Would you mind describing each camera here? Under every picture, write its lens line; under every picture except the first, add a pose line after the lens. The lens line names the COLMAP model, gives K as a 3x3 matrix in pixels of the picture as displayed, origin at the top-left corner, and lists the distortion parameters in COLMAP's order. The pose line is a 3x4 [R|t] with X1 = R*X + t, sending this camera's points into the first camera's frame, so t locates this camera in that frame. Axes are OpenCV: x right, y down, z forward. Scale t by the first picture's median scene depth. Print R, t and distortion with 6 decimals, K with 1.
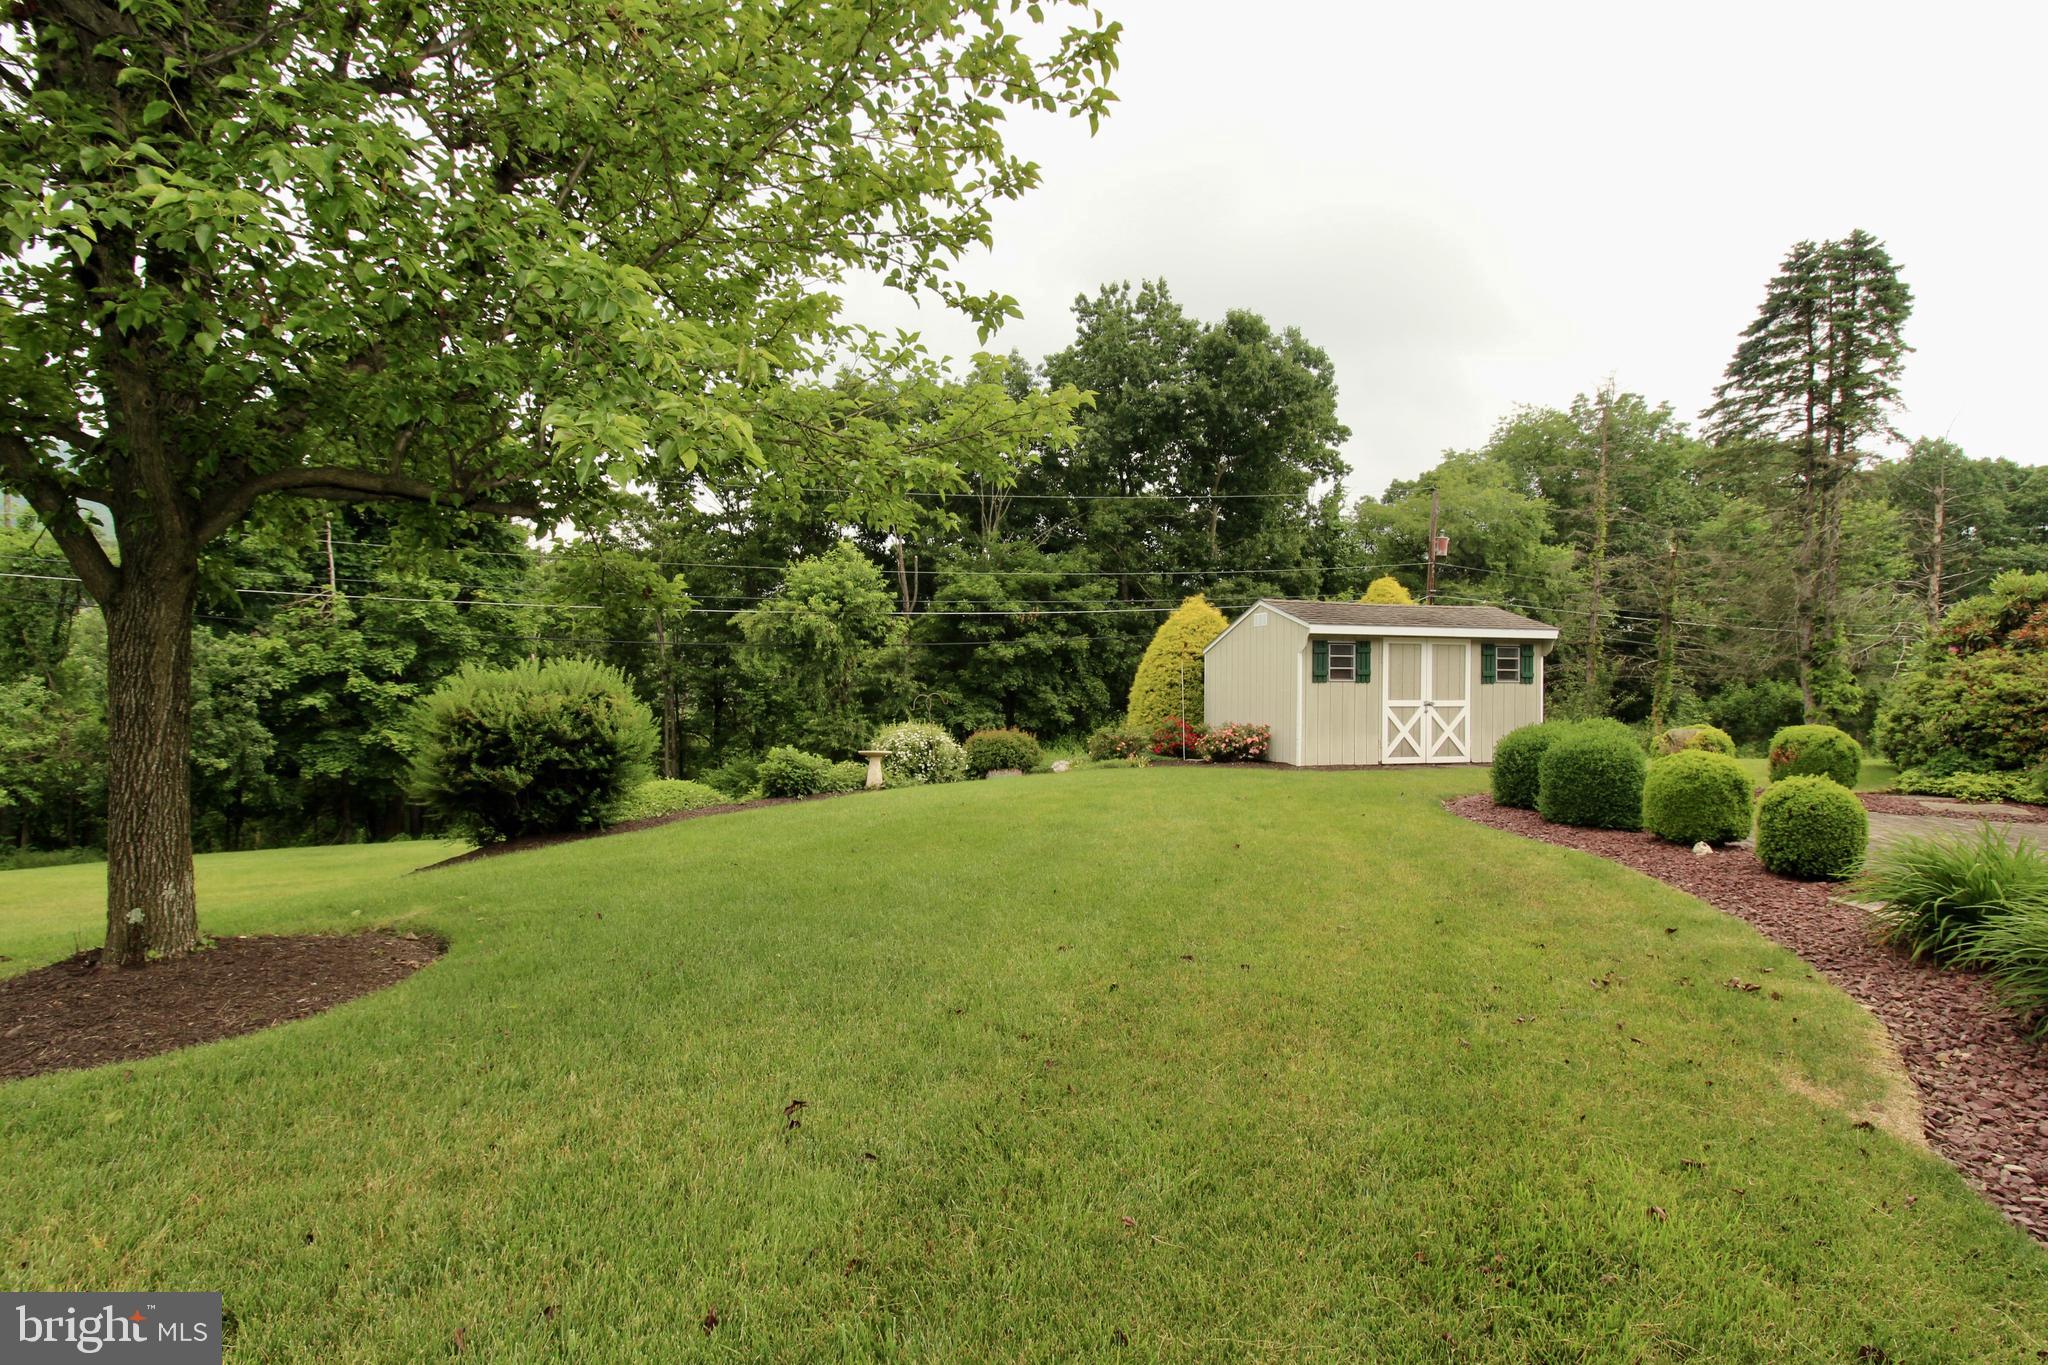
lens RADIAL K [[968.3, 0, 1031.3], [0, 968.3, 683.7], [0, 0, 1]] dist [-0.001467, -0.015189]
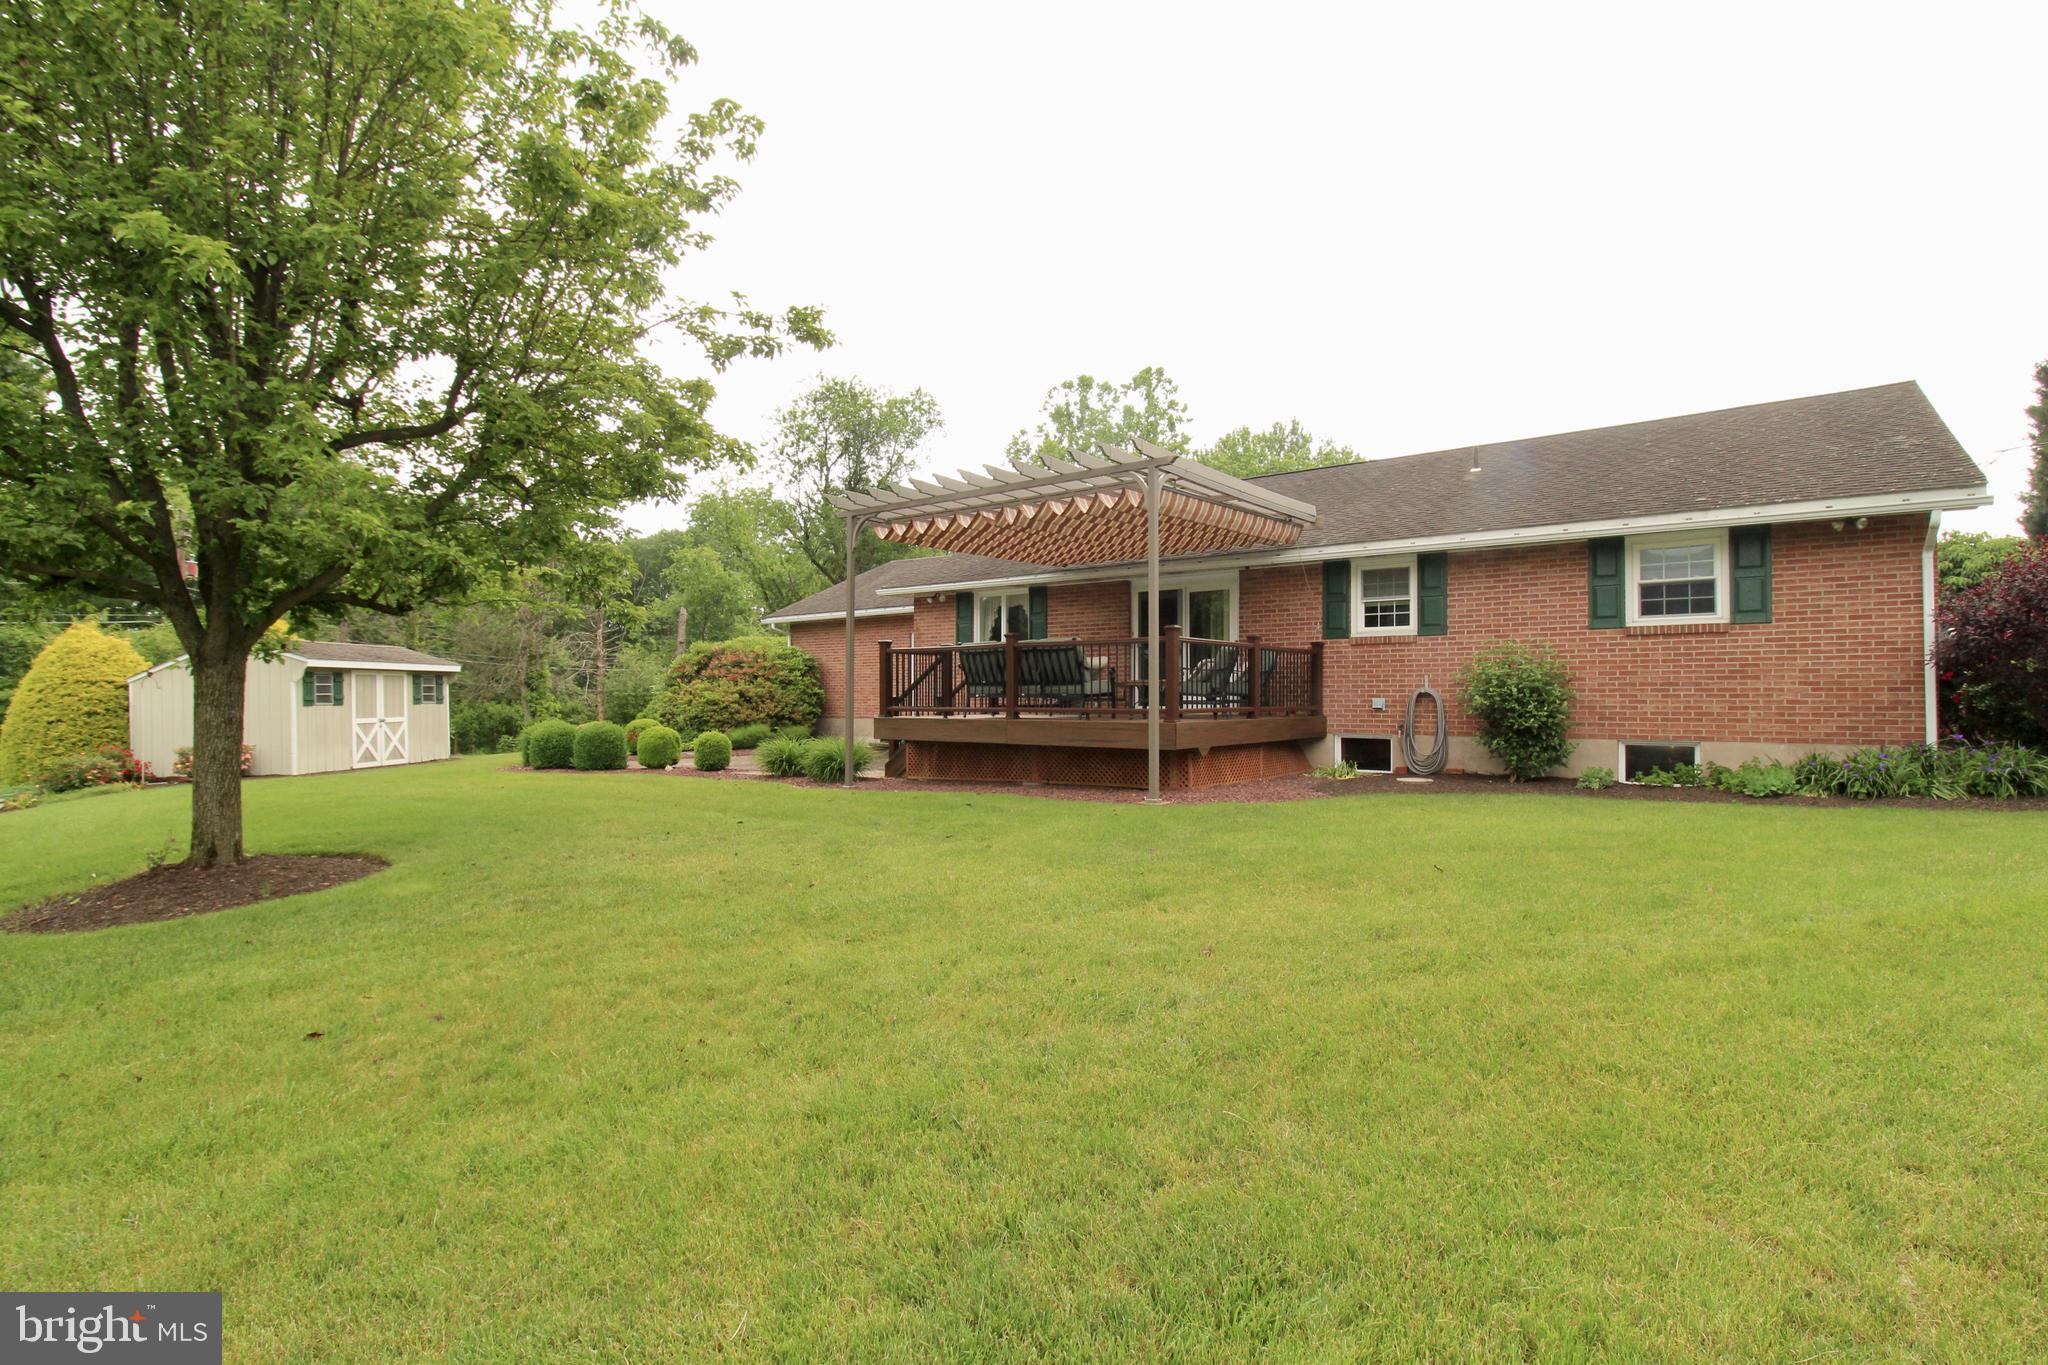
lens RADIAL K [[968.3, 0, 1031.3], [0, 968.3, 683.7], [0, 0, 1]] dist [-0.001467, -0.015189]
pose [[0.309496, -0.002156, 0.950898, -0.563500], [0.028838, 0.999559, -0.007119, 0.005606], [-0.950463, 0.029626, 0.309422, -0.247127]]
